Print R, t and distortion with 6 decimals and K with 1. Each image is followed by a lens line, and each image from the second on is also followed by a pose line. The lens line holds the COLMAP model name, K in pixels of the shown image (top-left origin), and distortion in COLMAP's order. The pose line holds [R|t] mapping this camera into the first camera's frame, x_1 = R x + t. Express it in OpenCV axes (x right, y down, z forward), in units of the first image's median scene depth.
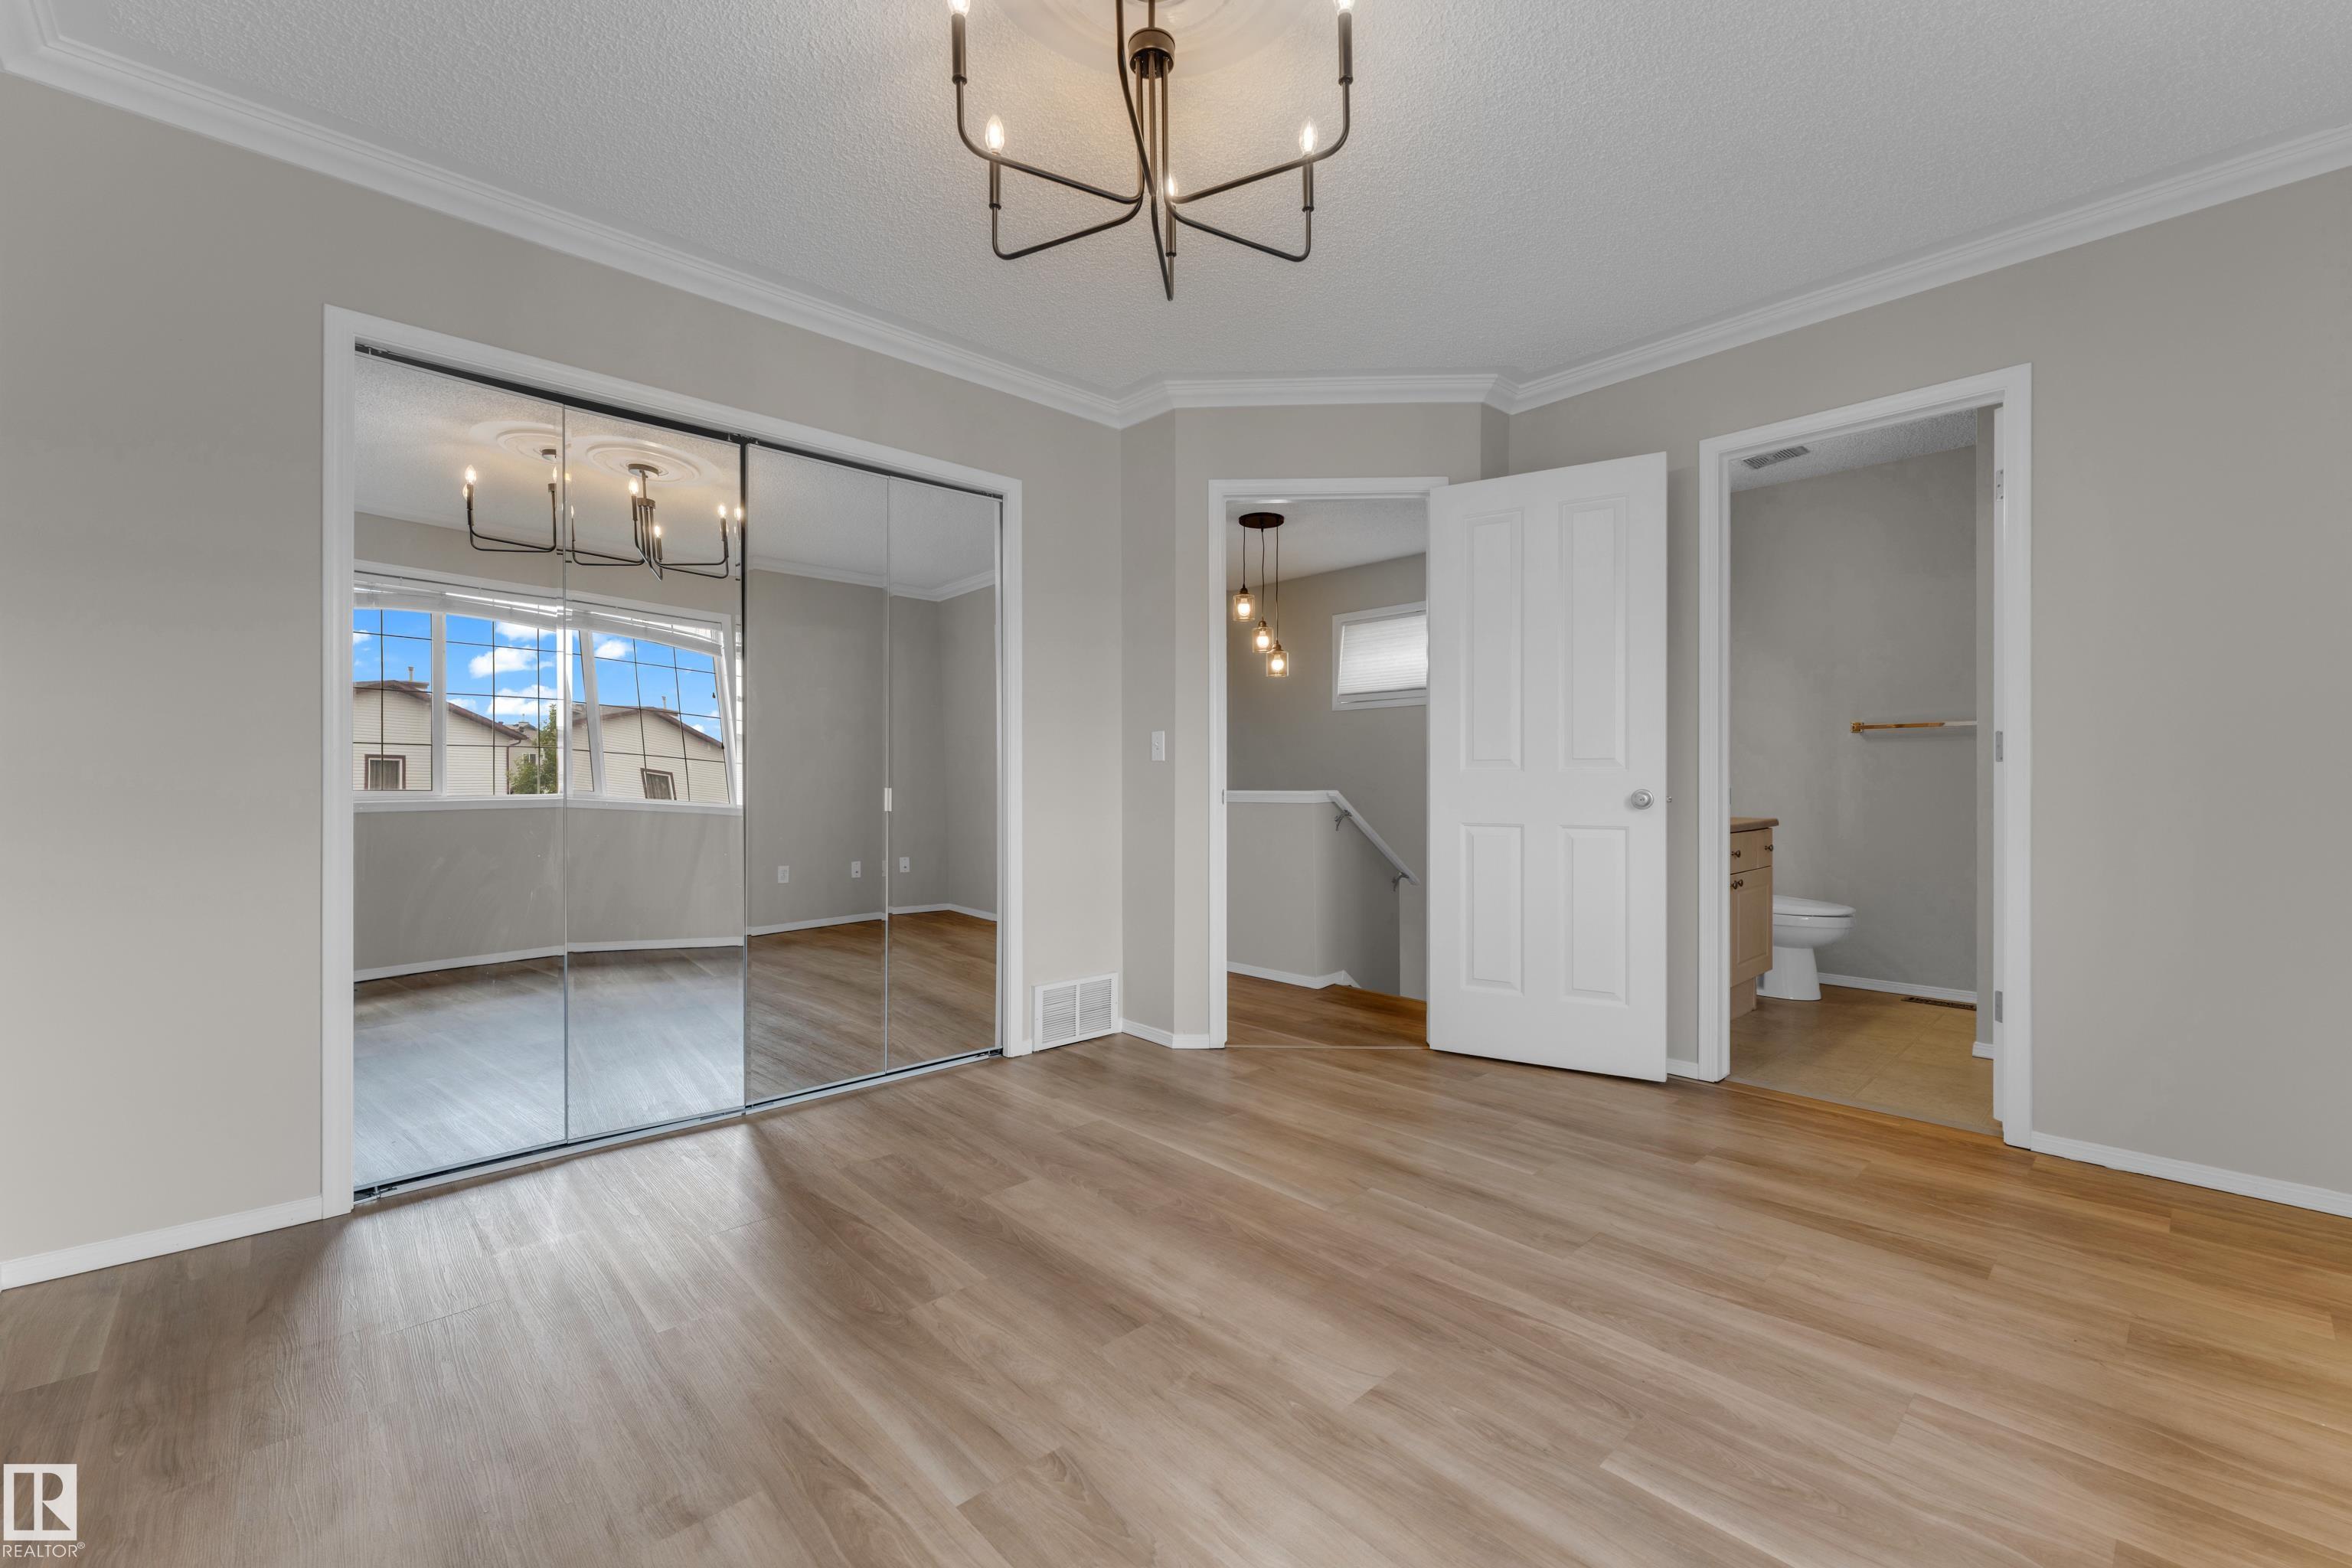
lens RADIAL K [[942.9, 0, 1173.9], [0, 942.9, 788.1], [0, 0, 1]] dist [-0.000431, -0.000216]
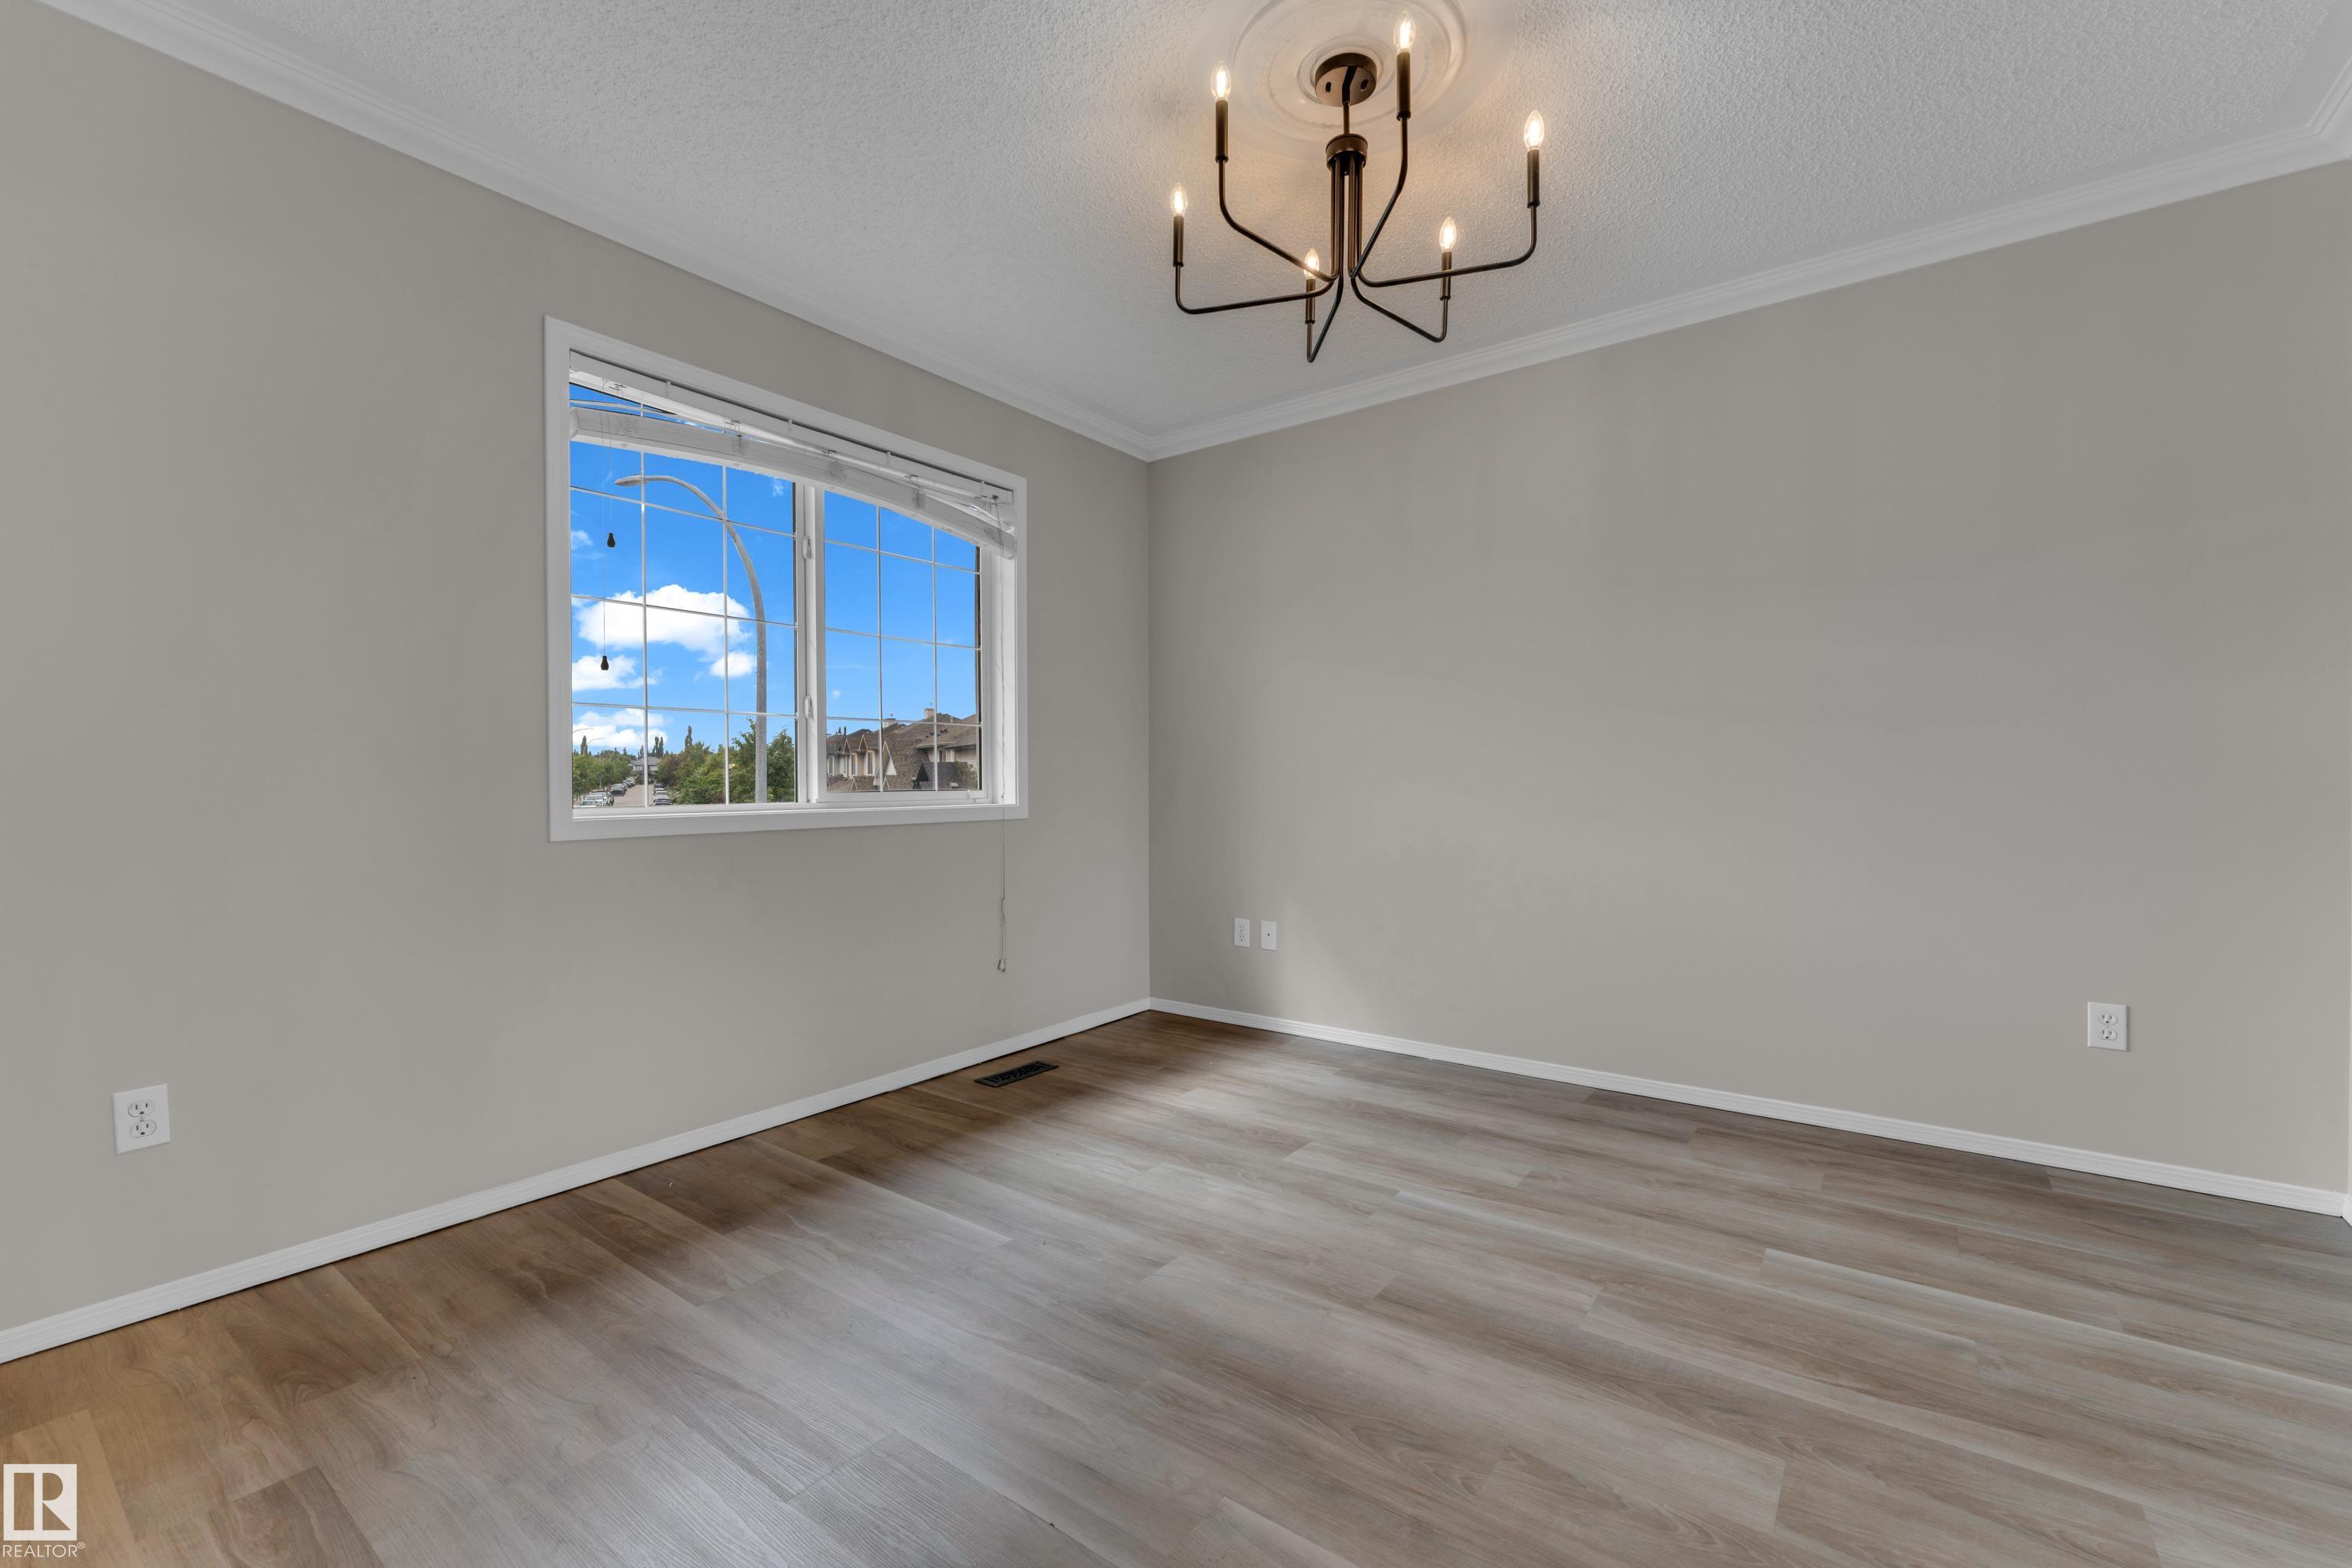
lens RADIAL K [[942.9, 0, 1173.9], [0, 942.9, 788.1], [0, 0, 1]] dist [-0.000431, -0.000216]
pose [[-0.982740, 0.004086, -0.184947, 0.381228], [0.000624, 0.999824, 0.018774, -0.010960], [0.184991, 0.018334, -0.982569, 1.997029]]
